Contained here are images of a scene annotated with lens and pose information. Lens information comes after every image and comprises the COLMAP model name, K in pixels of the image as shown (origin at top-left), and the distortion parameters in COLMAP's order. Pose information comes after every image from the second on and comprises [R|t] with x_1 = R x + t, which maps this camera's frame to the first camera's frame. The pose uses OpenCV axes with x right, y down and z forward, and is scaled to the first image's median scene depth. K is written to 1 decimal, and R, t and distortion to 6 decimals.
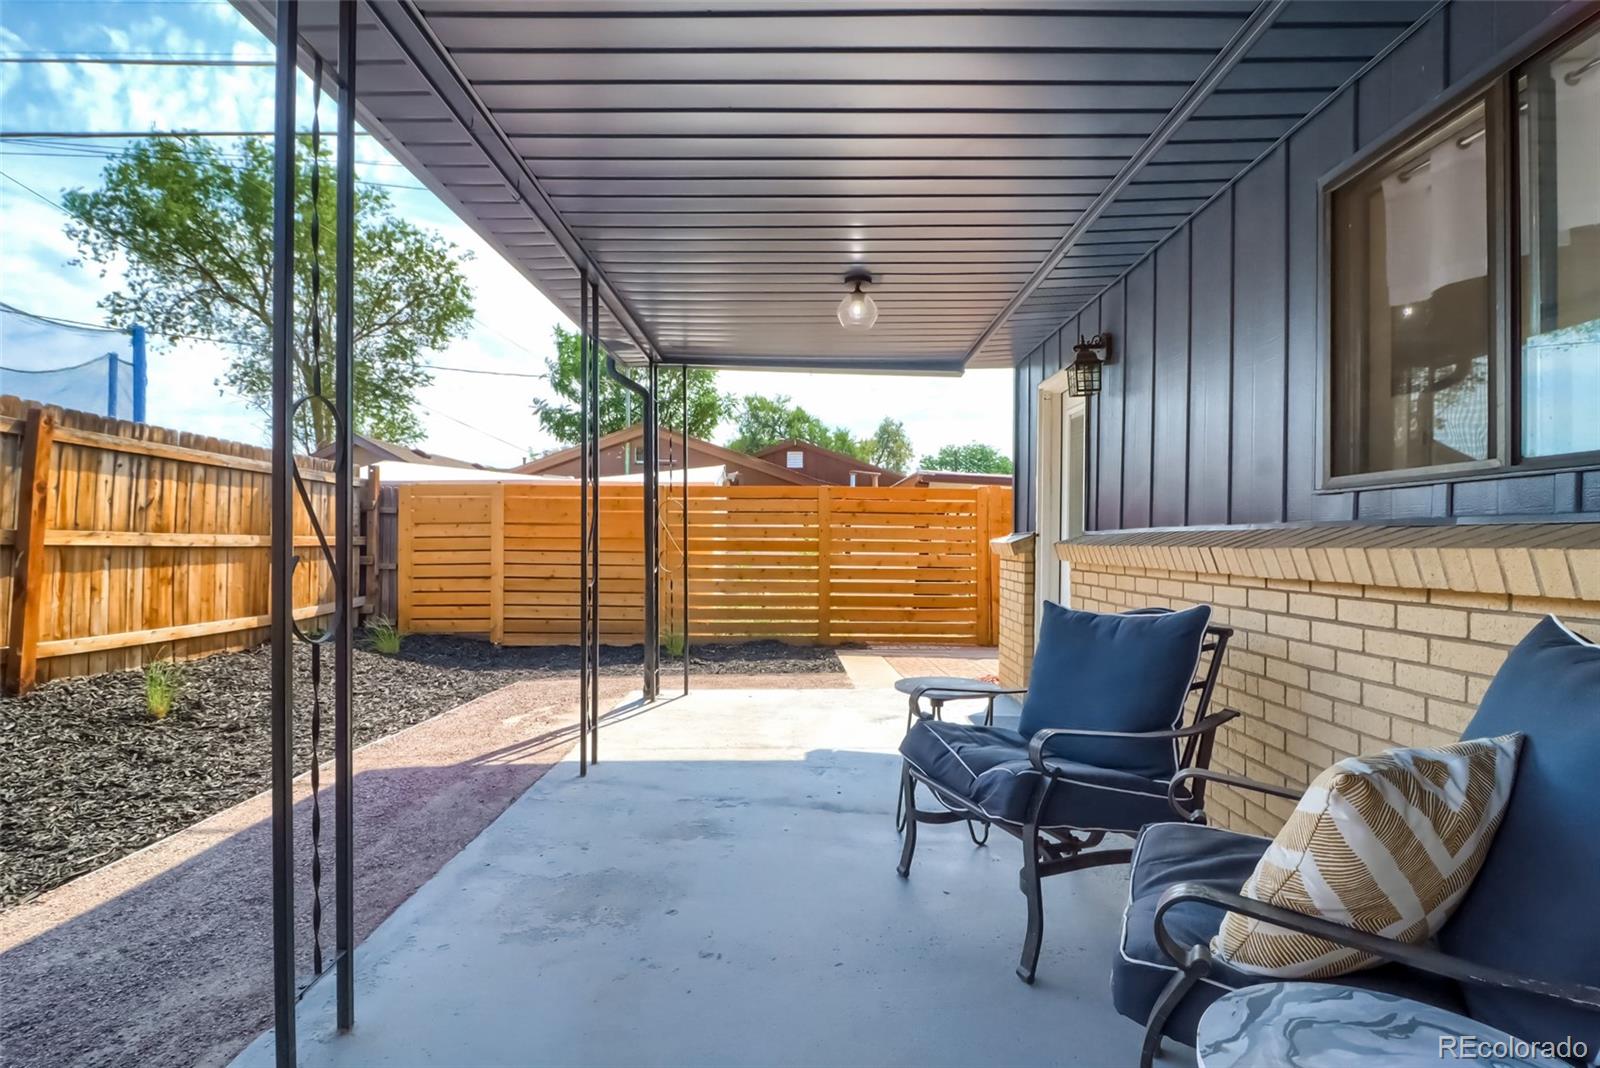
lens RADIAL K [[763.0, 0, 800.0], [0, 763.0, 534.0], [0, 0, 1]] dist [-0.000356, -0.009456]
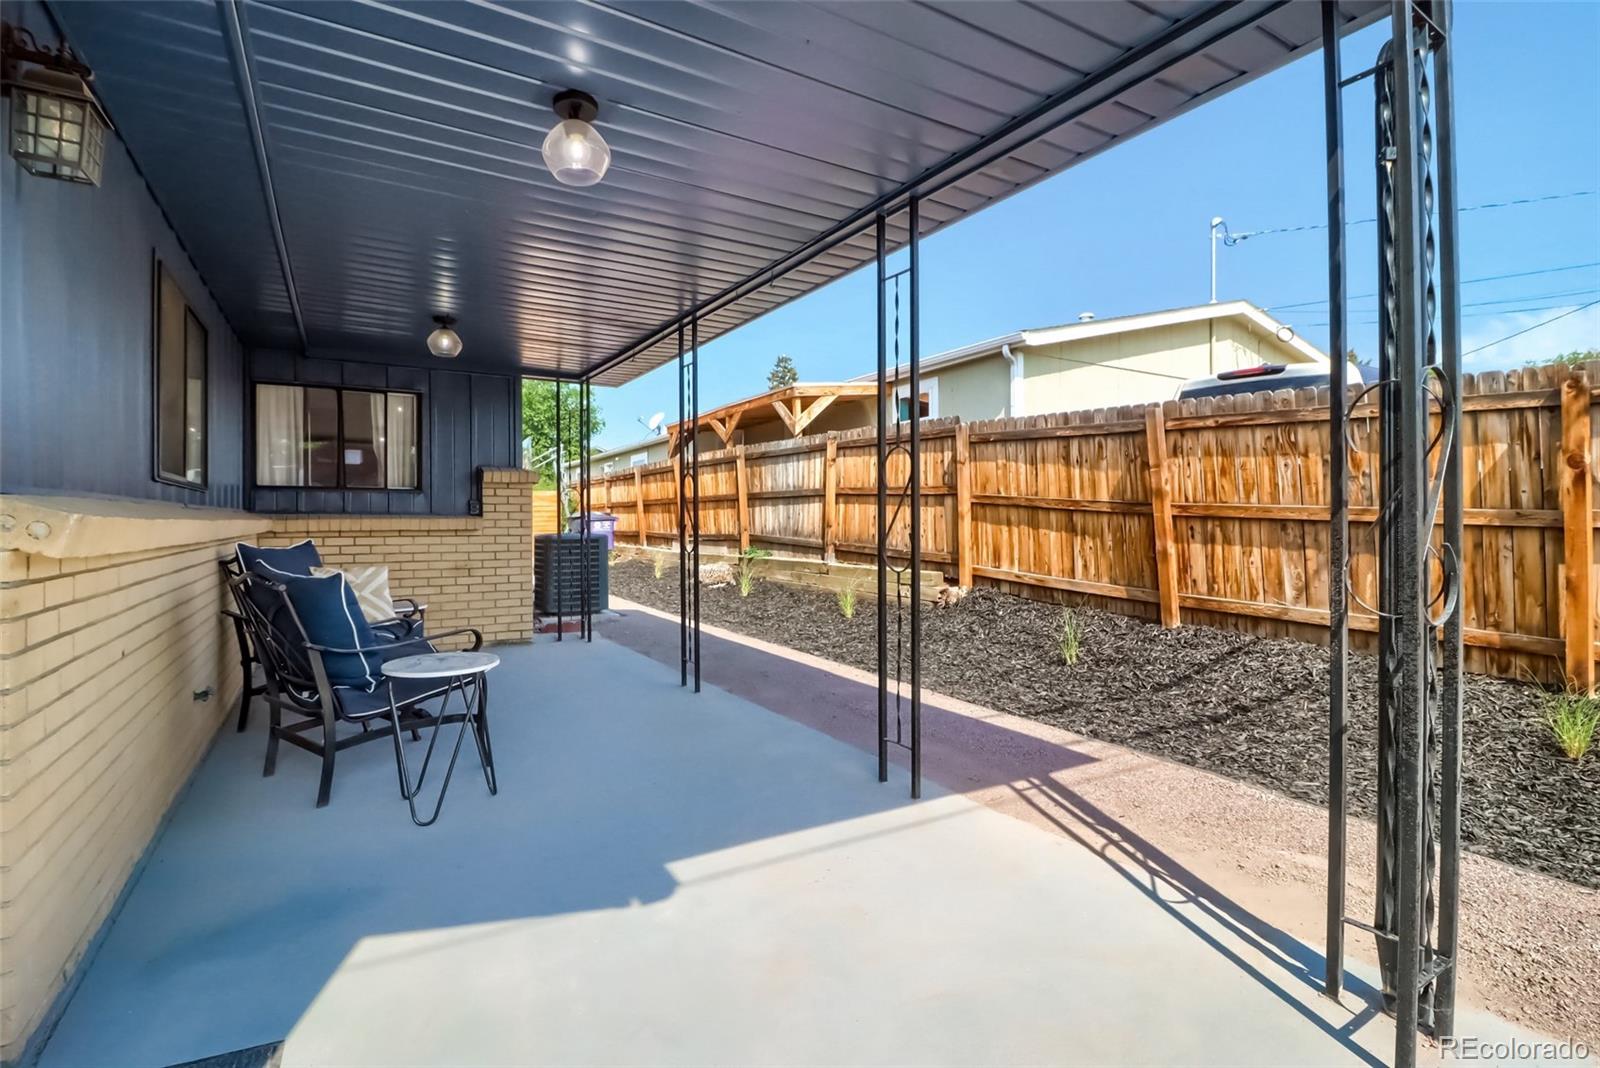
lens RADIAL K [[763.0, 0, 800.0], [0, 763.0, 534.0], [0, 0, 1]] dist [-0.000356, -0.009456]
pose [[-0.853019, 0.003812, -0.521866, 0.299274], [0.013015, 0.999818, -0.013970, 0.008781], [0.521718, -0.018708, -0.852913, 1.635255]]
